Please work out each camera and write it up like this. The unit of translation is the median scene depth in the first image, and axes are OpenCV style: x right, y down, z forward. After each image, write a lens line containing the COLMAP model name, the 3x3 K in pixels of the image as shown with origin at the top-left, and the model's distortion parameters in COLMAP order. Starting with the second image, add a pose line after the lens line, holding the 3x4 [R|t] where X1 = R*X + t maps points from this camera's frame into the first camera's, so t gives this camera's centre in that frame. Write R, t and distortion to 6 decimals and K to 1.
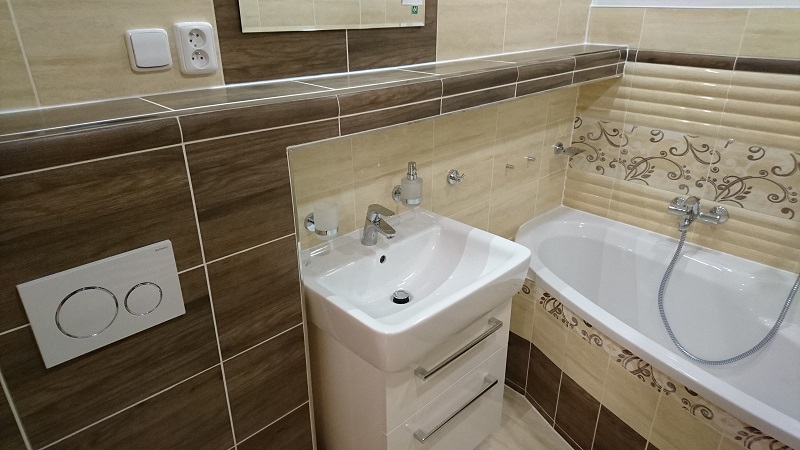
lens RADIAL K [[502.1, 0, 402.8], [0, 502.1, 226.1], [0, 0, 1]] dist [0.073763, -0.092313]
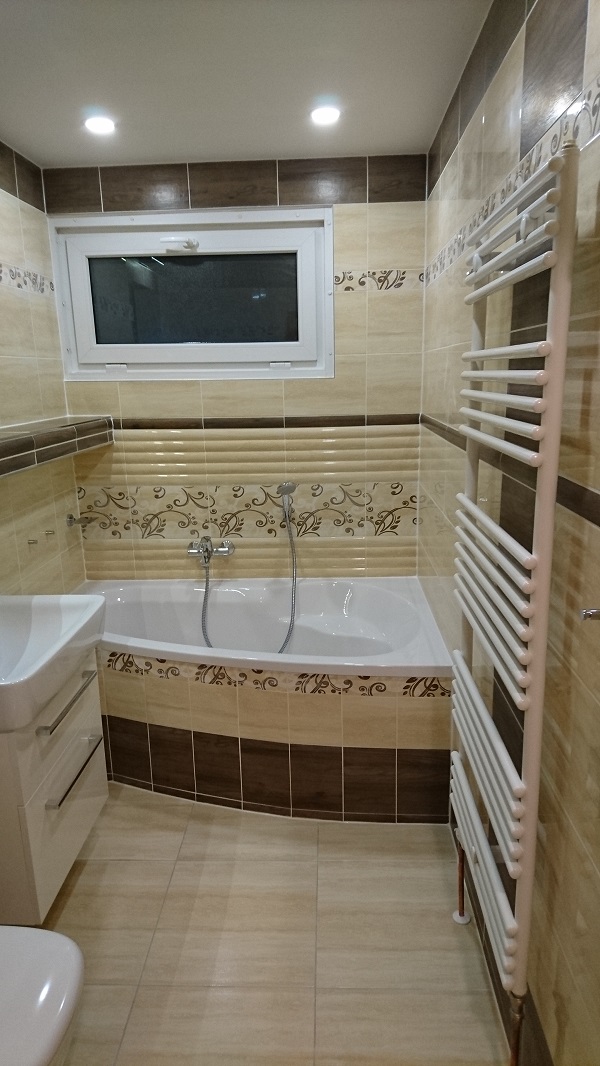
lens RADIAL K [[657.7, 0, 307.1], [0, 657.7, 533.0], [0, 0, 1]] dist [0.145511, -0.199340]
pose [[0.723052, -0.175692, 0.668077, -0.271758], [0.300663, 0.950747, -0.075375, 0.124365], [-0.621930, 0.255366, 0.740264, -0.261349]]
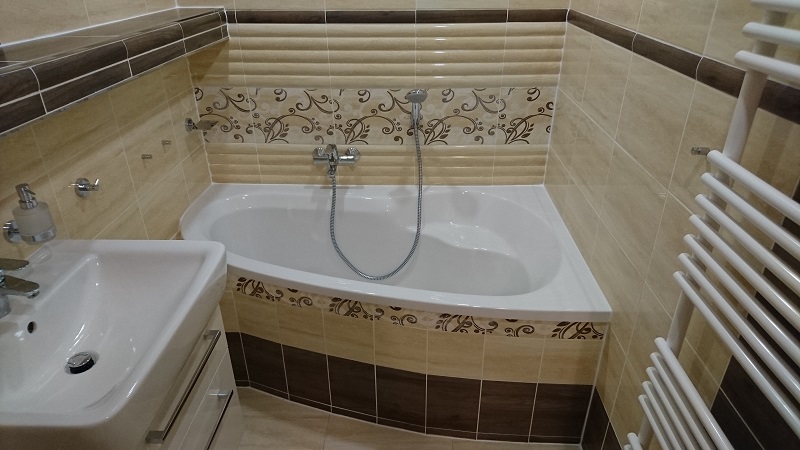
lens RADIAL K [[499.5, 0, 398.1], [0, 499.5, 225.3], [0, 0, 1]] dist [0.168118, -0.288485]
pose [[0.723506, -0.325921, 0.608535, -0.048826], [0.289503, 0.943517, 0.161133, -0.027543], [-0.626680, 0.059592, 0.776995, 0.073656]]
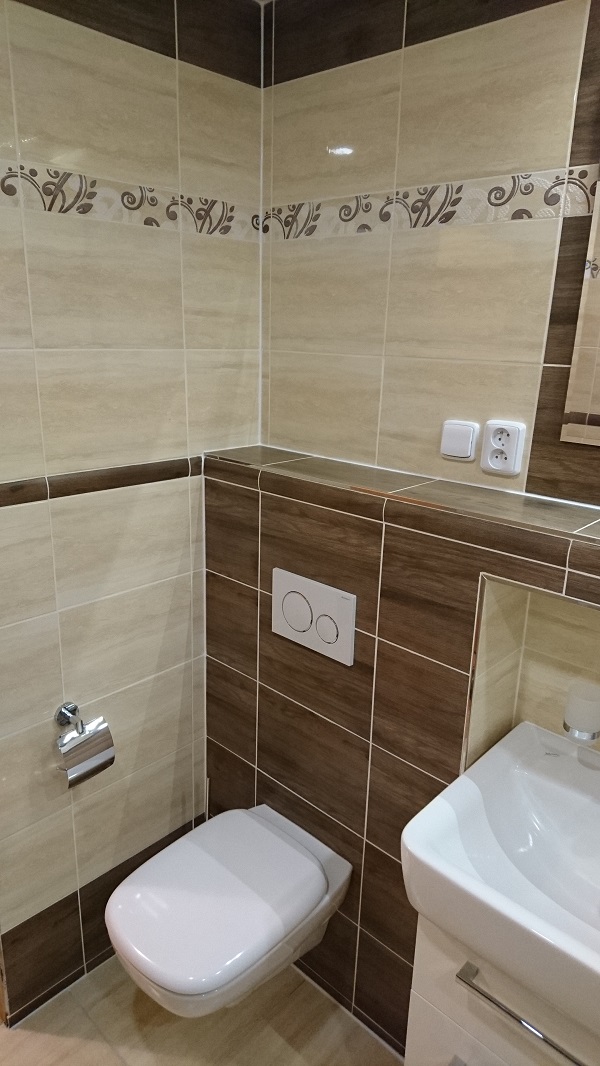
lens RADIAL K [[684.3, 0, 300.0], [0, 684.3, 533.0], [0, 0, 1]] dist [0.168416, -0.228561]
pose [[0.041689, 0.291345, -0.955709, 0.491452], [-0.431824, 0.867841, 0.245723, -0.216109], [0.900994, 0.402454, 0.161989, 0.310224]]
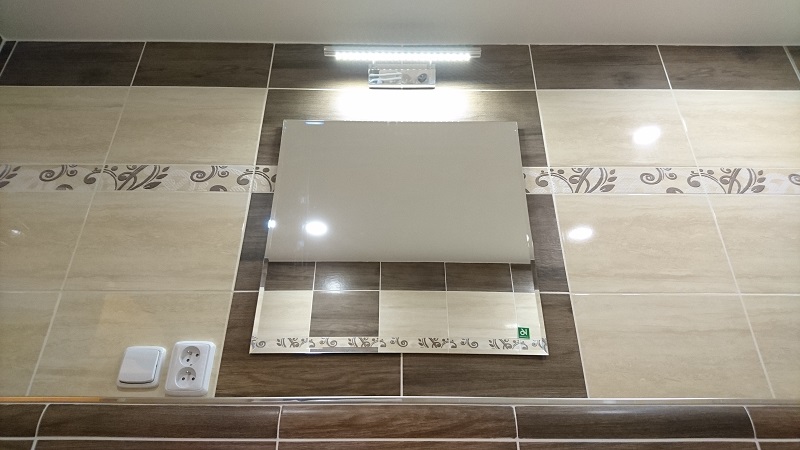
lens RADIAL K [[508.0, 0, 411.2], [0, 508.0, 223.6], [0, 0, 1]] dist [0.067466, -0.112520]
pose [[0.725299, -0.332361, -0.602891, 0.310077], [-0.277750, 0.660033, -0.698006, 0.007921], [0.629918, 0.673716, 0.386407, 0.424220]]
